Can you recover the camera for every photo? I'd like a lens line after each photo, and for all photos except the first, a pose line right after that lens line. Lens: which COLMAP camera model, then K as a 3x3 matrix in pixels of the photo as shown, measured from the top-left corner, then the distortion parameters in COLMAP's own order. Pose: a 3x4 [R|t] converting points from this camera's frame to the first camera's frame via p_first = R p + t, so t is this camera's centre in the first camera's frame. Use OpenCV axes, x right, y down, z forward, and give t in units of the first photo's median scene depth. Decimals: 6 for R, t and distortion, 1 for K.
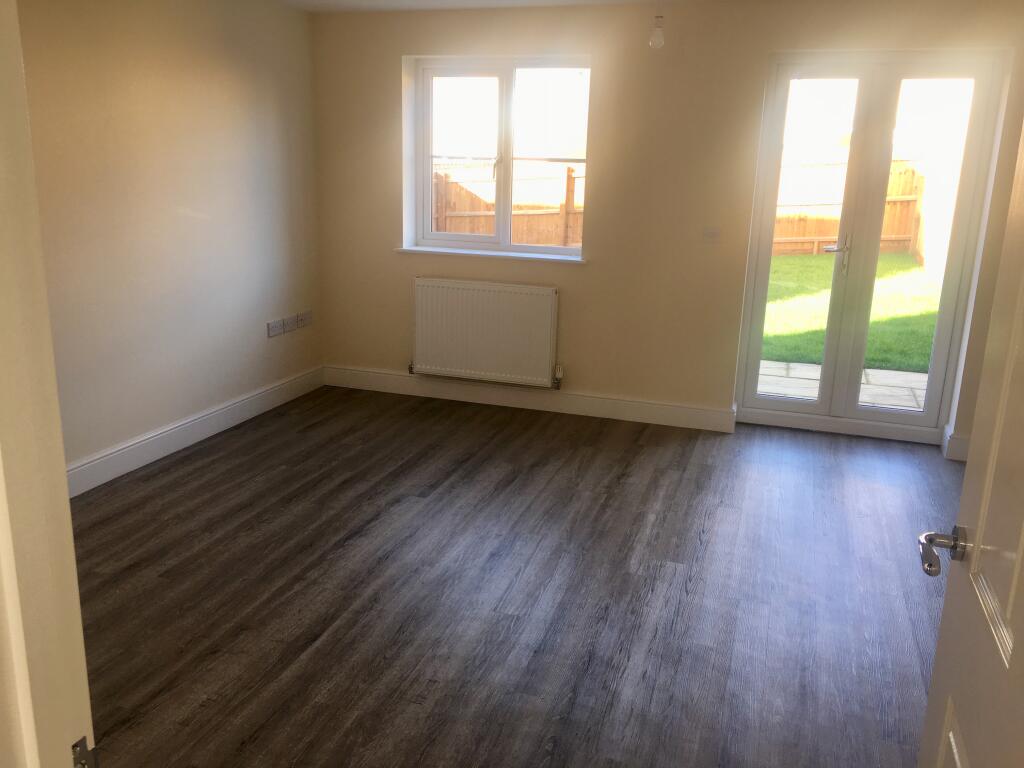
lens RADIAL K [[866.8, 0, 509.2], [0, 866.8, 385.8], [0, 0, 1]] dist [0.006629, 0.005390]
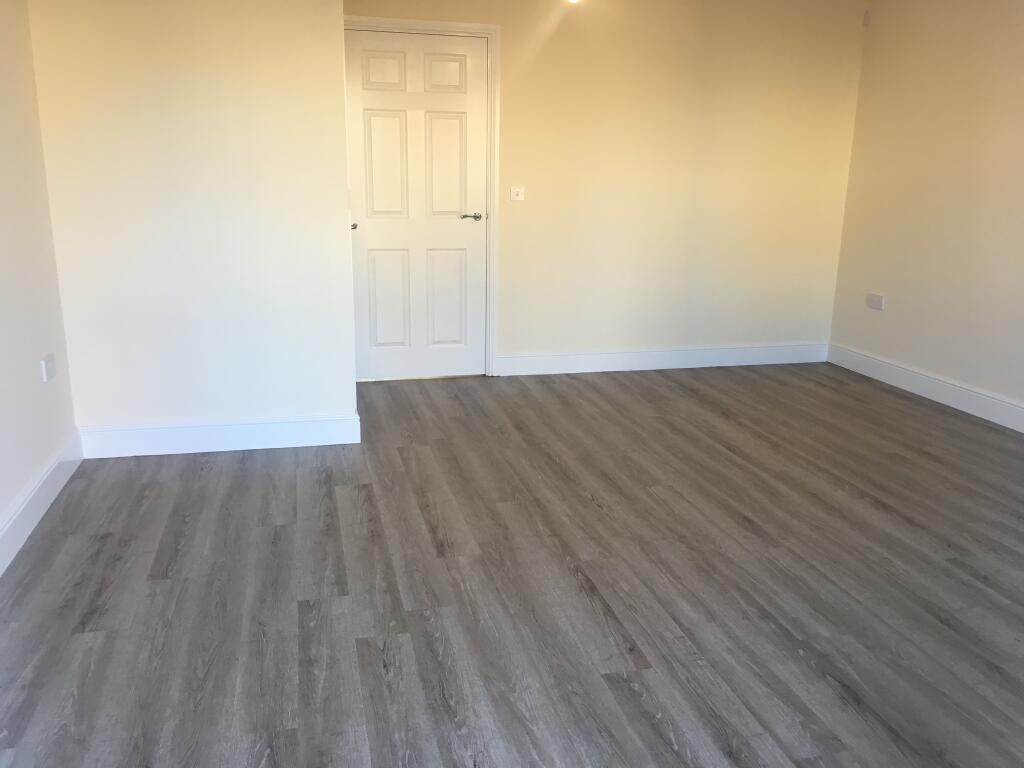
lens RADIAL K [[866.8, 0, 511.8], [0, 866.8, 384.7], [0, 0, 1]] dist [0.006629, 0.005390]
pose [[-0.844472, 0.093091, -0.527448, 0.636232], [-0.170364, 0.886948, 0.429302, -0.278178], [0.507783, 0.452391, -0.733143, 1.381658]]
